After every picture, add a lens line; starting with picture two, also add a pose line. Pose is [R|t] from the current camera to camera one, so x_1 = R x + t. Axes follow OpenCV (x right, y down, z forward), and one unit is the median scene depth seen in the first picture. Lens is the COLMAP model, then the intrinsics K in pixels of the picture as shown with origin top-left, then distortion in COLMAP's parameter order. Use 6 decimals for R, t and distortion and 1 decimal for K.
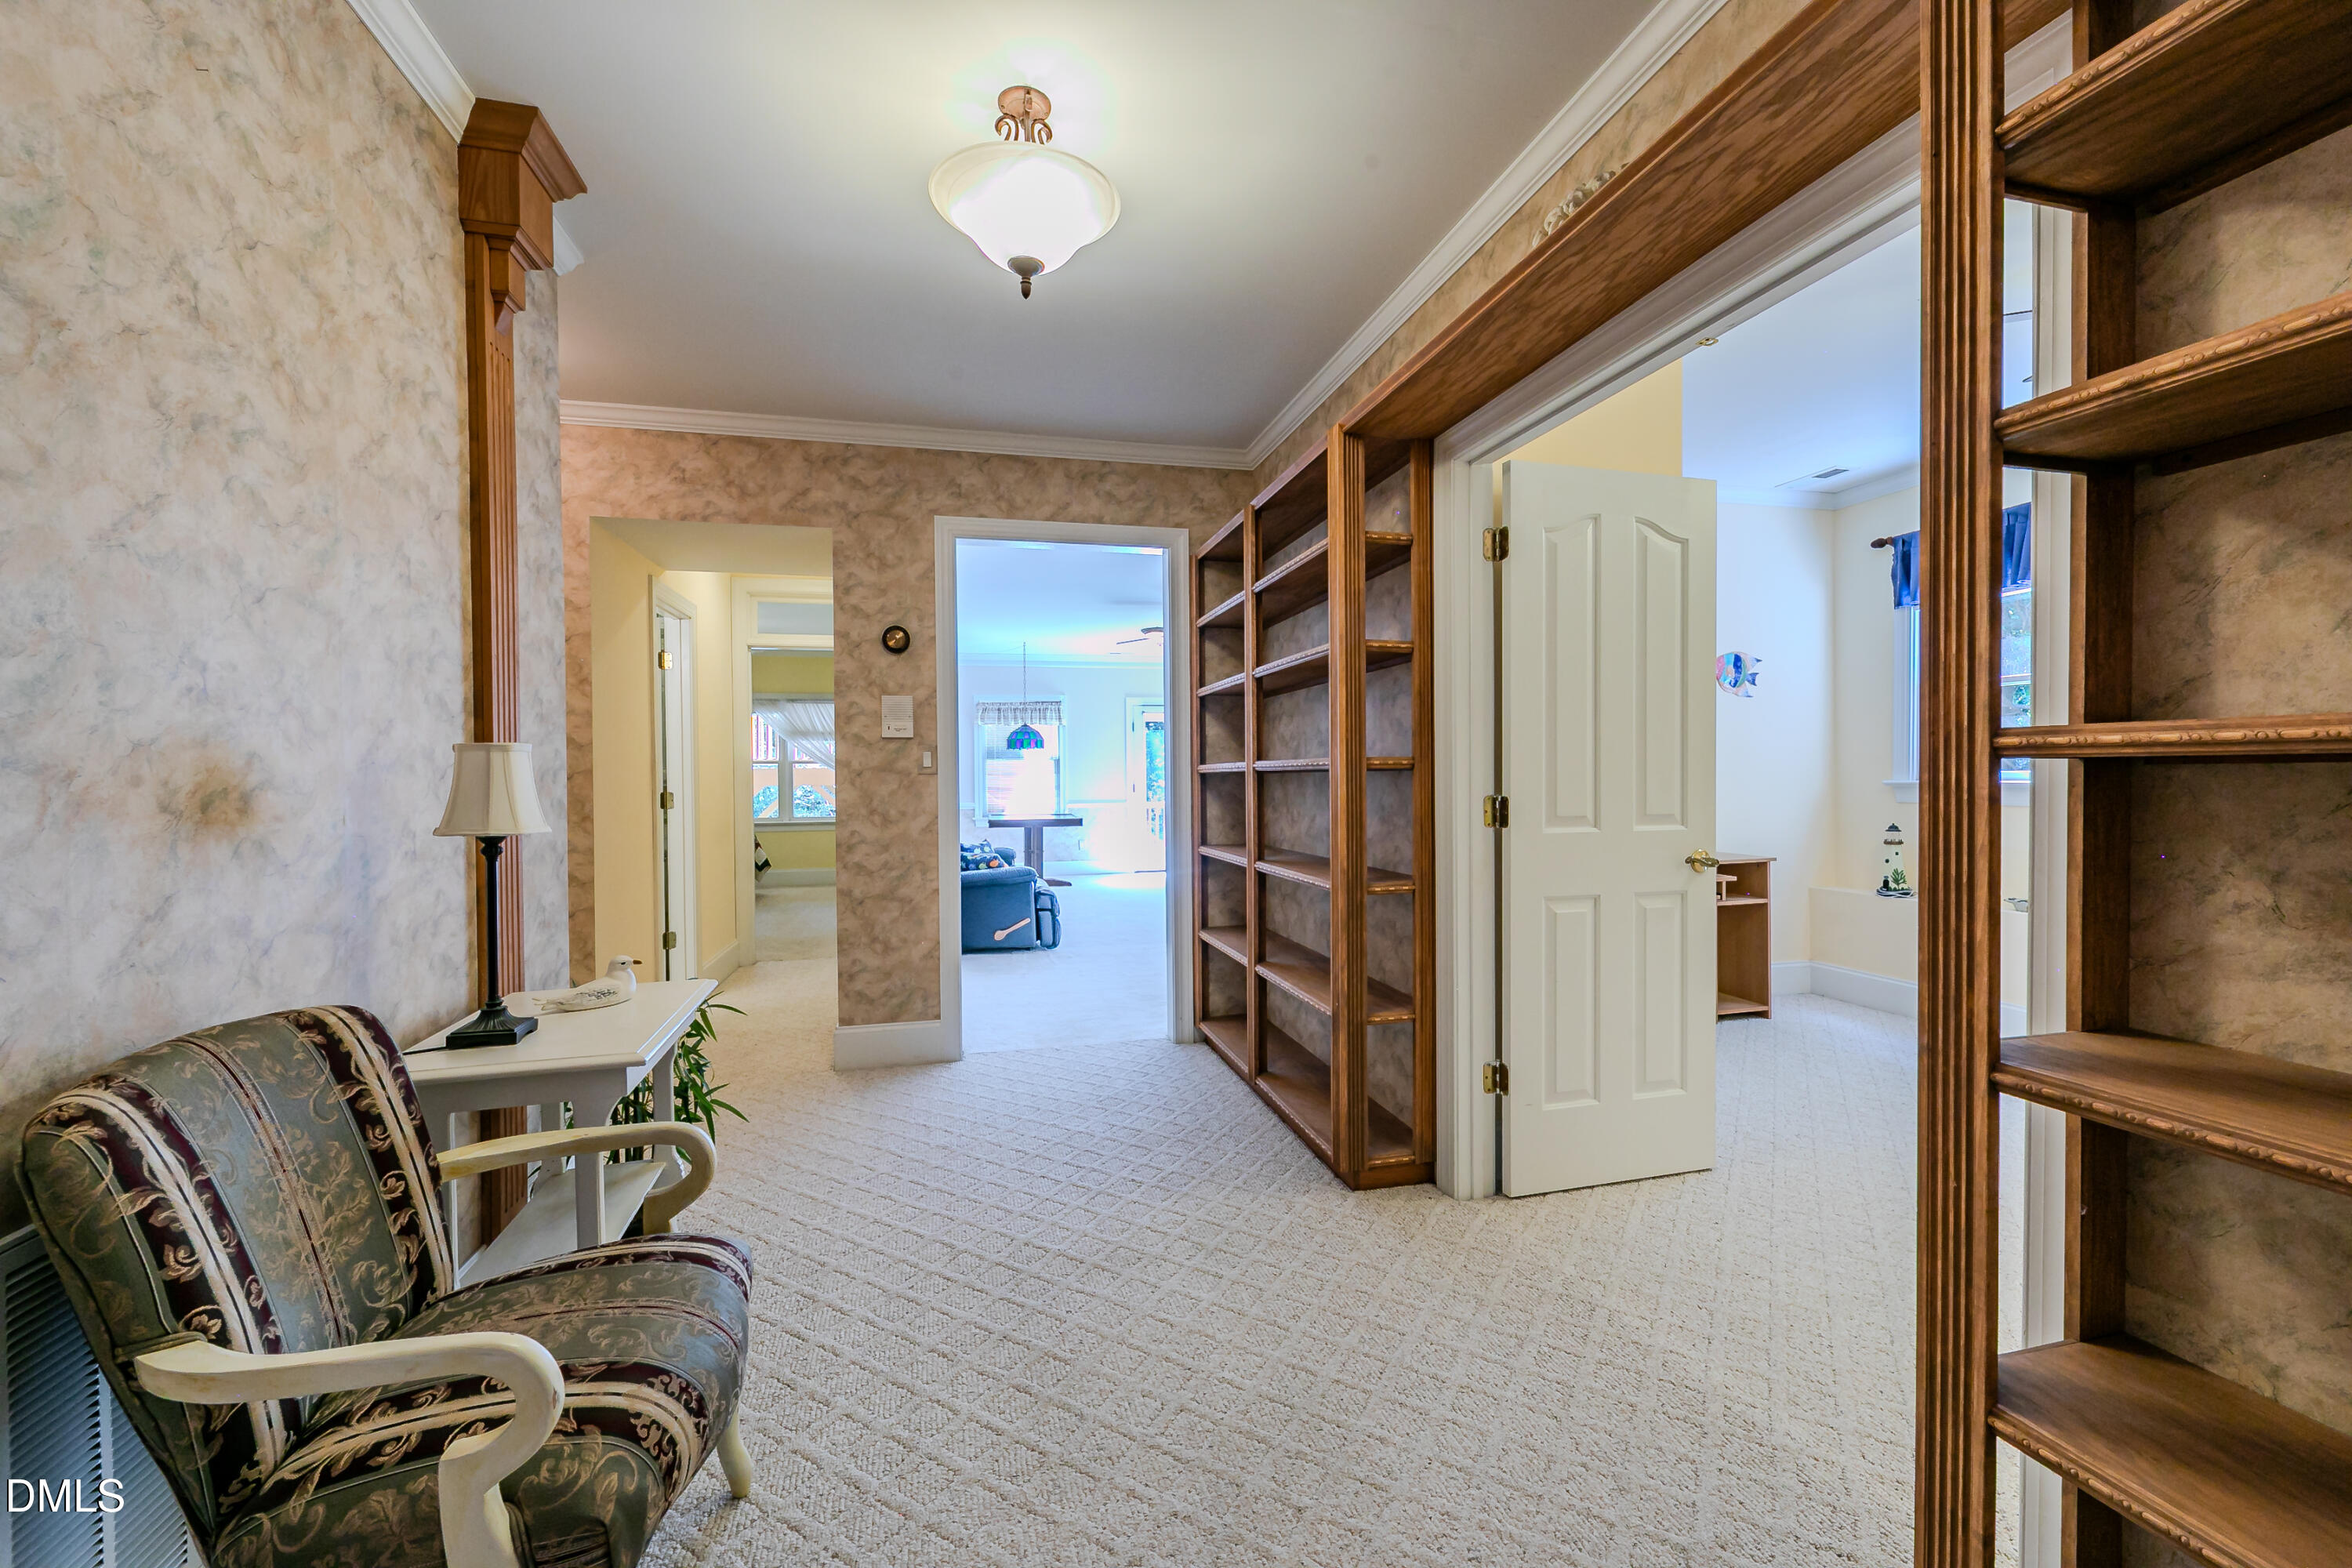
lens RADIAL K [[958.3, 0, 1183.8], [0, 958.3, 782.2], [0, 0, 1]] dist [-0.000111, -0.001016]
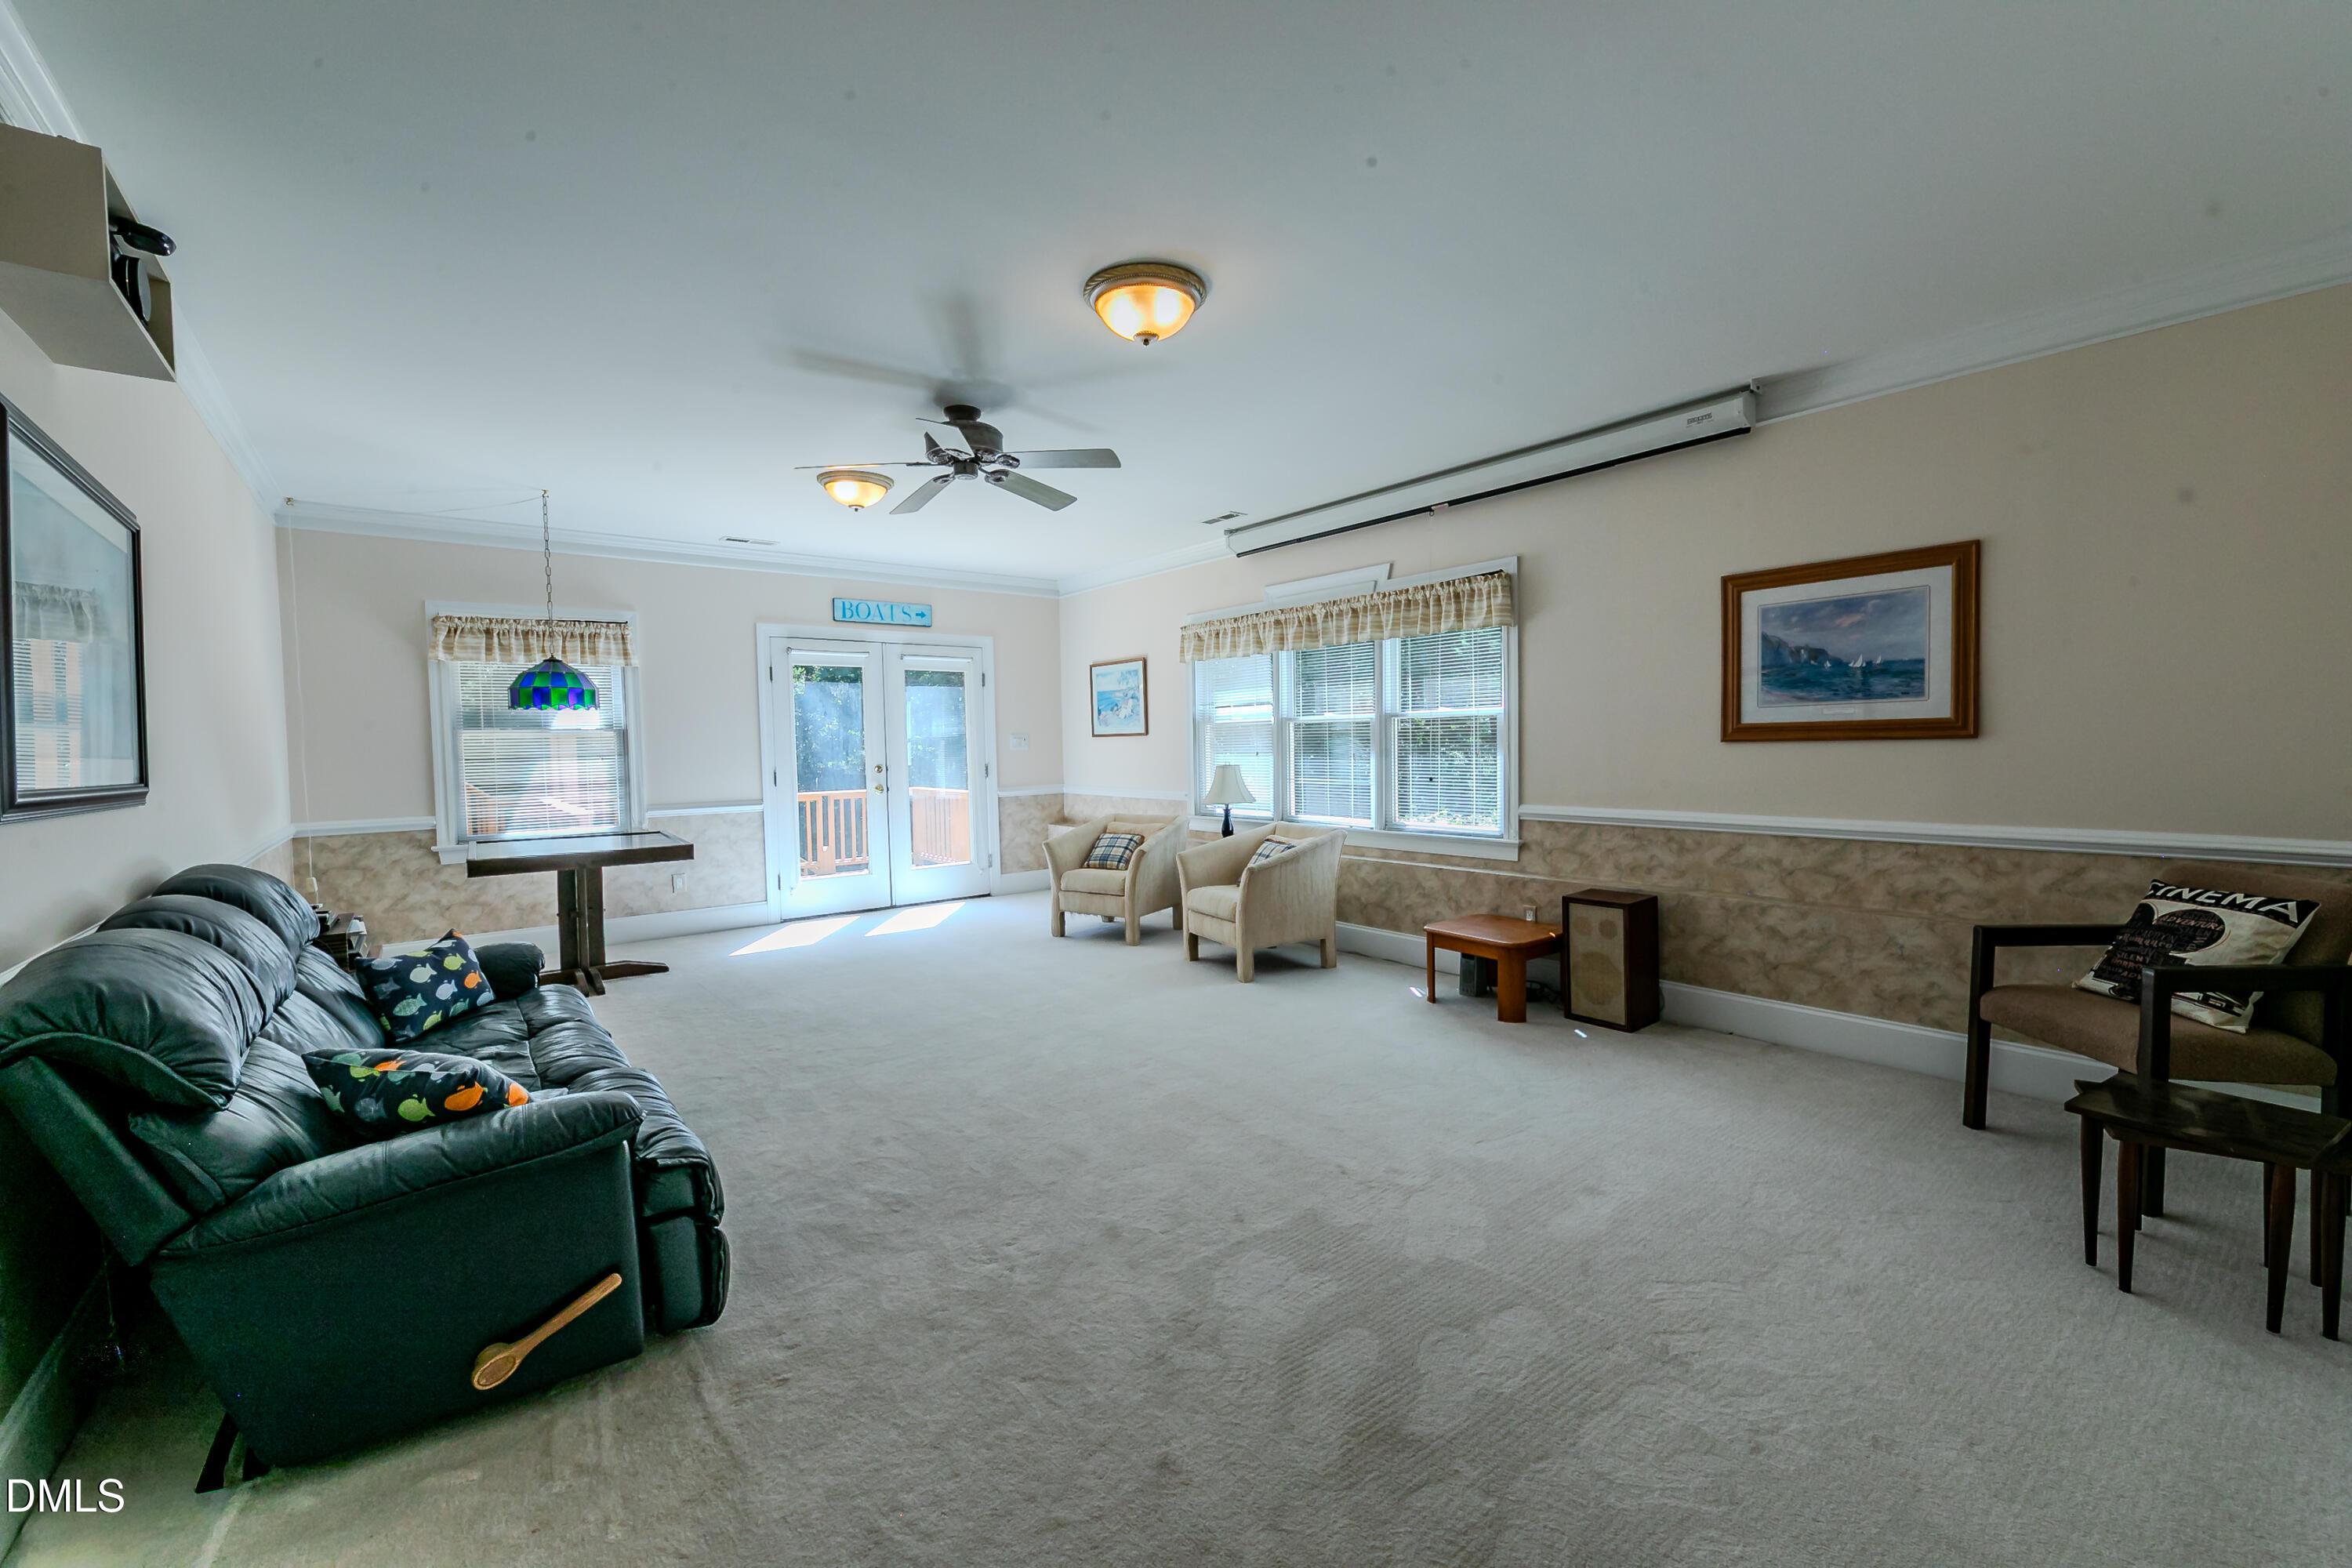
lens RADIAL K [[958.3, 0, 1192.8], [0, 958.3, 776.3], [0, 0, 1]] dist [-0.000111, -0.001016]
pose [[0.906593, -0.022060, 0.421430, -0.076516], [0.013427, 0.999635, 0.023443, -0.006719], [-0.421793, -0.015595, 0.906558, 0.417215]]
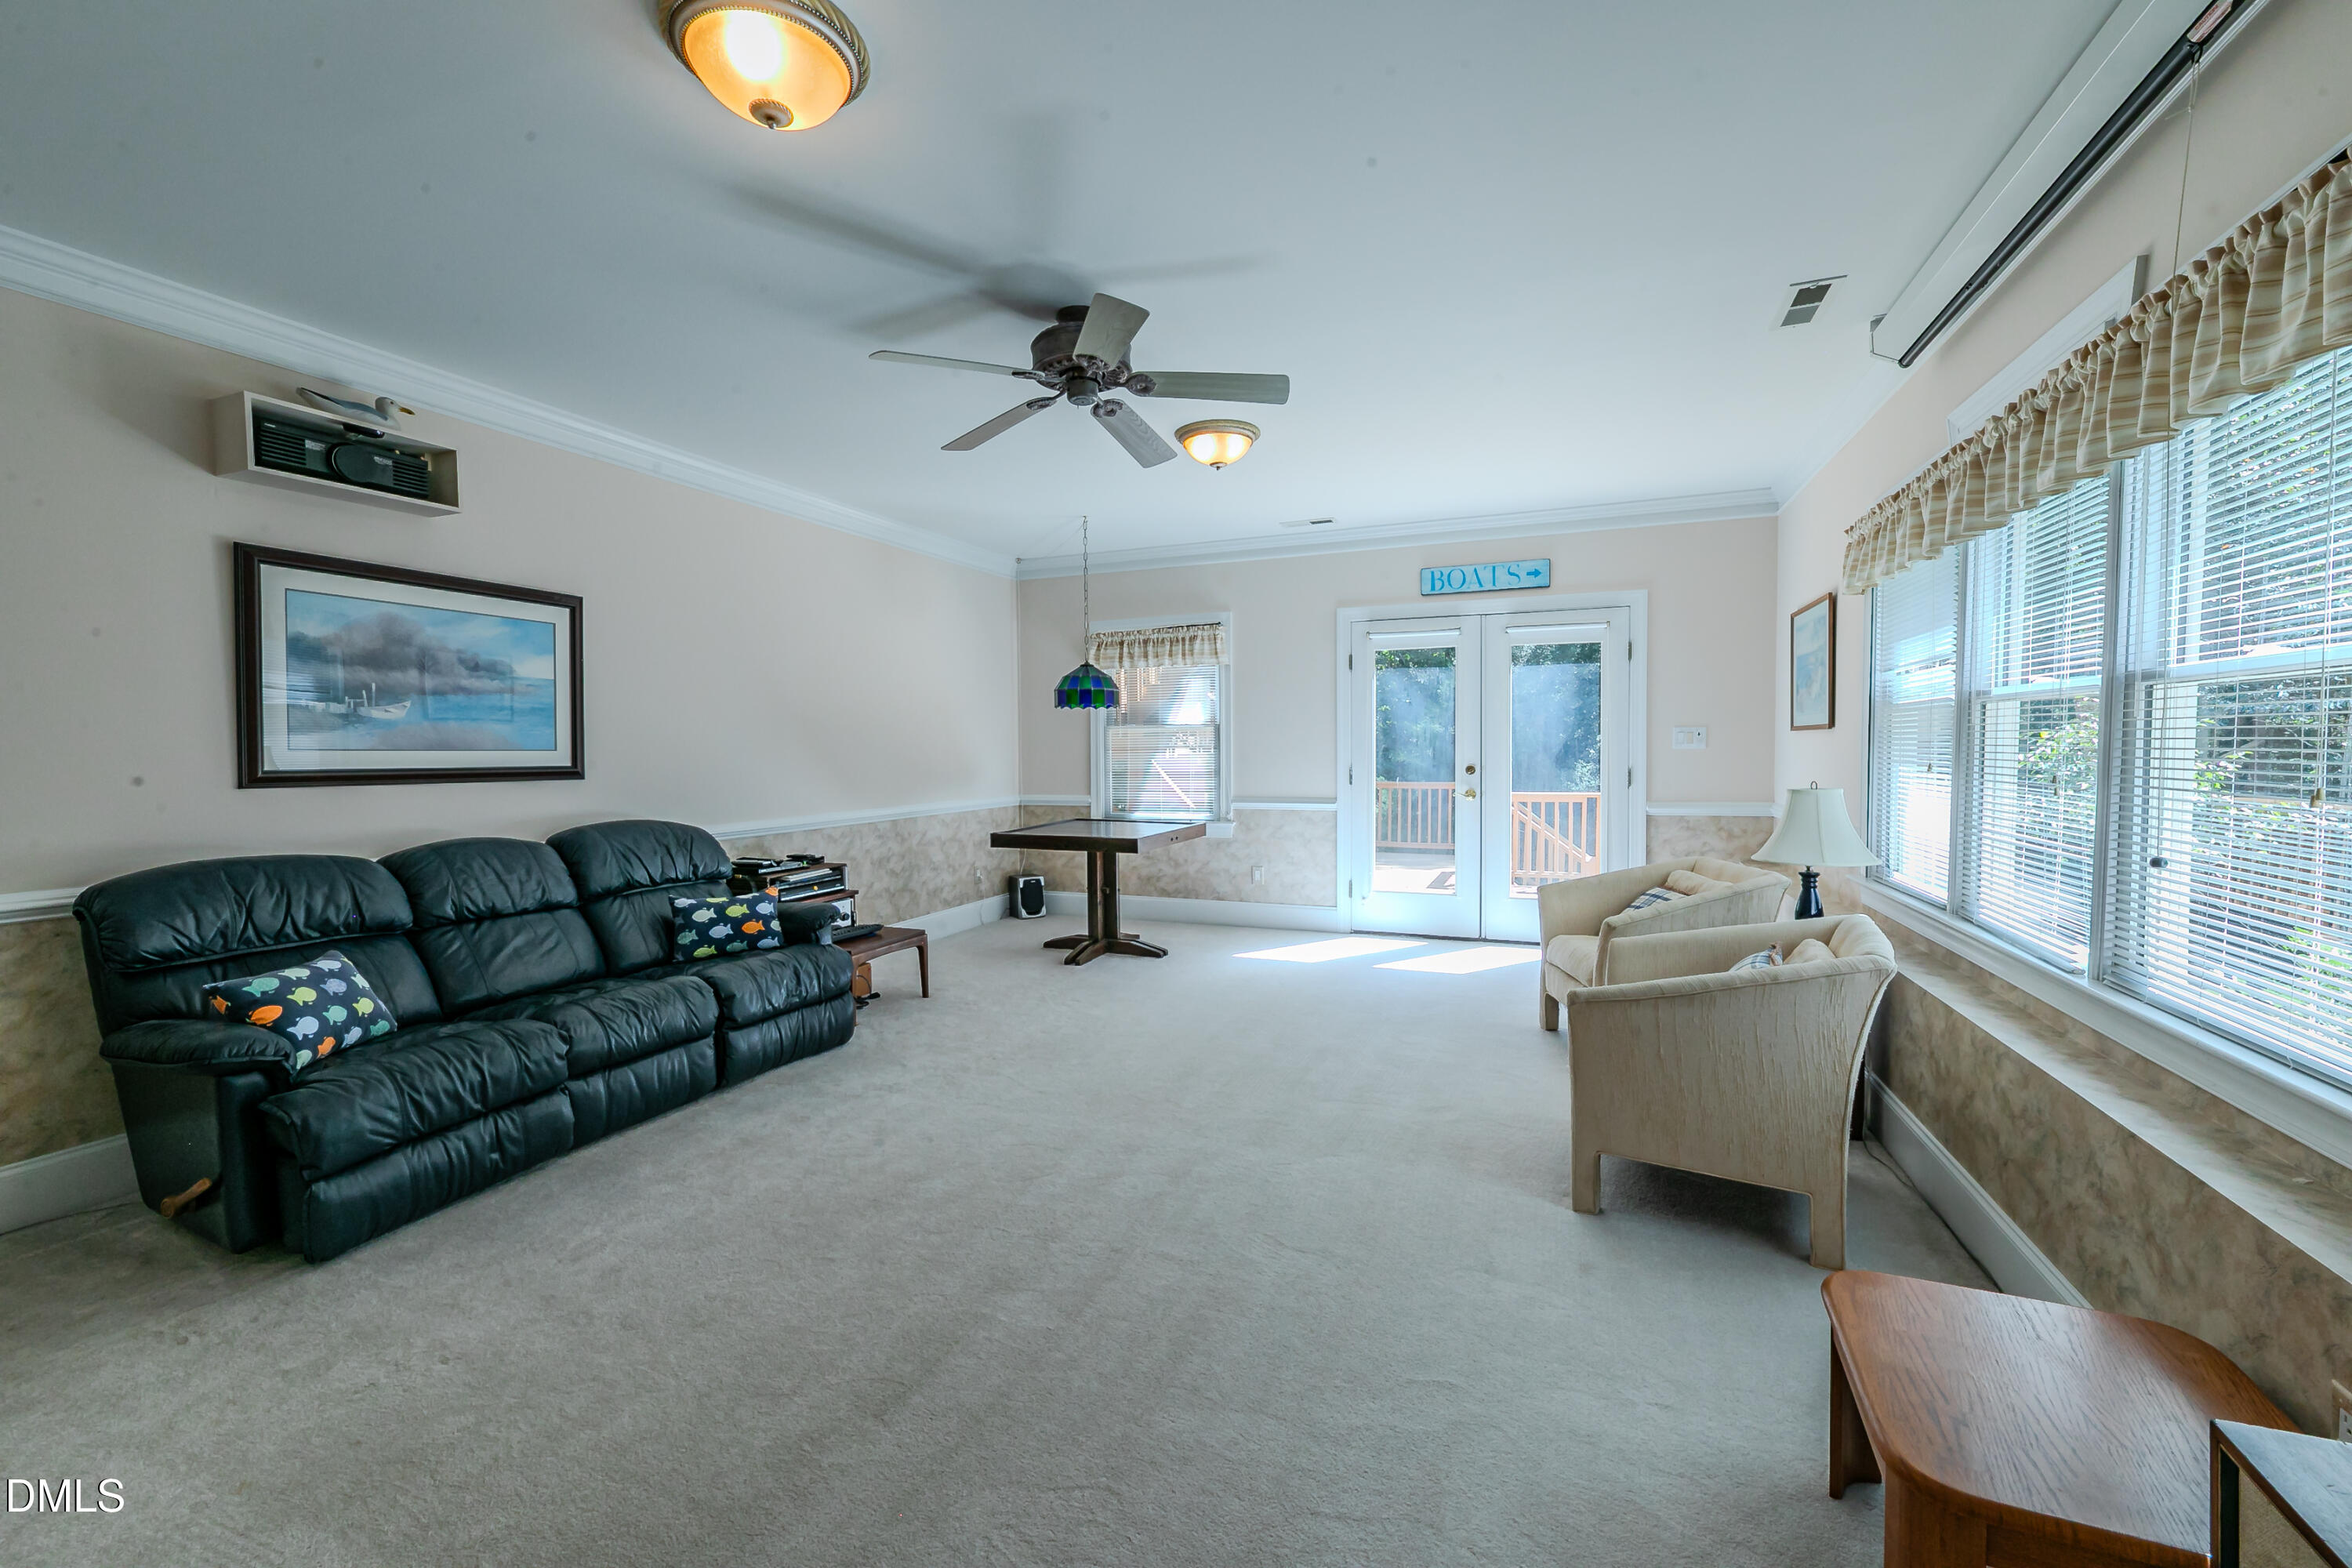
lens RADIAL K [[958.3, 0, 1179.4], [0, 958.3, 780.4], [0, 0, 1]] dist [-0.000111, -0.001016]
pose [[0.805185, 0.024462, -0.592519, 0.214693], [-0.005004, 0.999394, 0.034460, -0.011323], [0.593002, -0.024782, 0.804819, 0.584261]]
